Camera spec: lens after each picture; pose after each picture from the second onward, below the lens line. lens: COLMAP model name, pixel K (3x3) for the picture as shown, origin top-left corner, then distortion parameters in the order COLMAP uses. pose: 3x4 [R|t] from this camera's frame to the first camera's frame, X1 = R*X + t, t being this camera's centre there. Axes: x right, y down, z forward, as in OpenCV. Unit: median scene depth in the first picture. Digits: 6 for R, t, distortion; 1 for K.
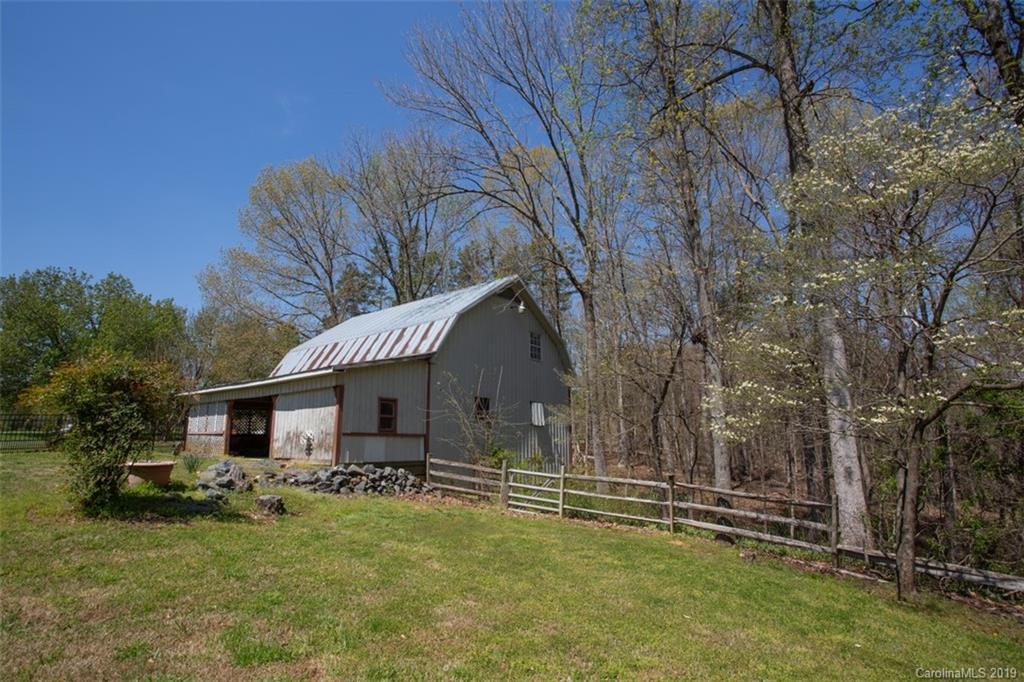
lens RADIAL K [[502.2, 0, 508.1], [0, 502.2, 339.5], [0, 0, 1]] dist [-0.061311, 0.029579]
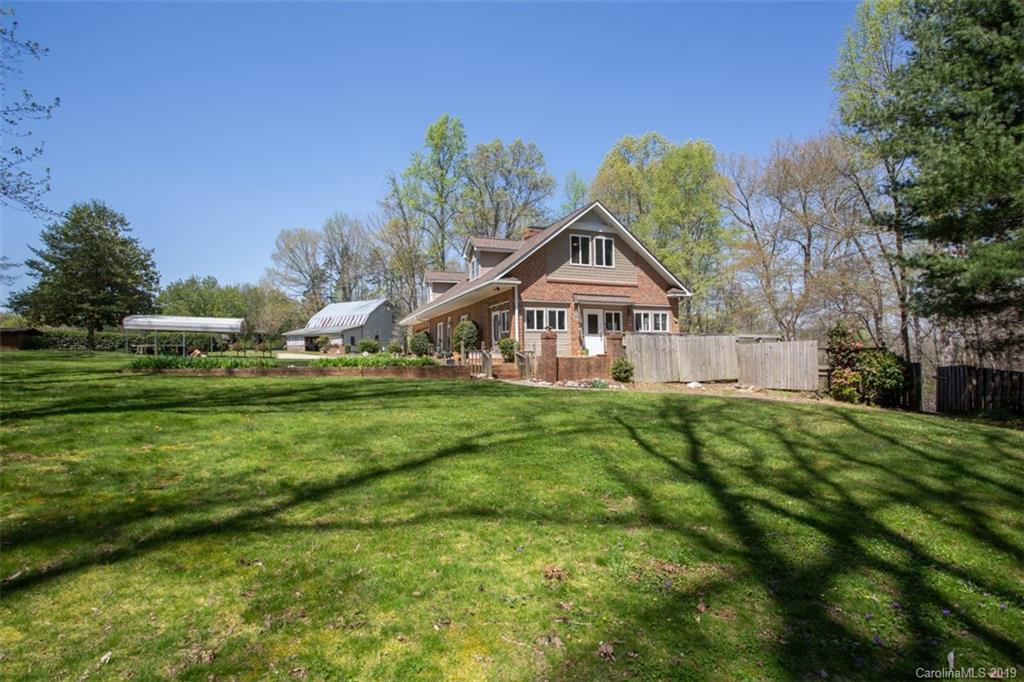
lens RADIAL K [[502.2, 0, 508.1], [0, 502.2, 339.5], [0, 0, 1]] dist [-0.061311, 0.029579]
pose [[0.986344, 0.000135, 0.164700, 0.359002], [-0.026801, 0.986802, 0.159697, -0.567473], [-0.162505, -0.161930, 0.973330, -3.316791]]
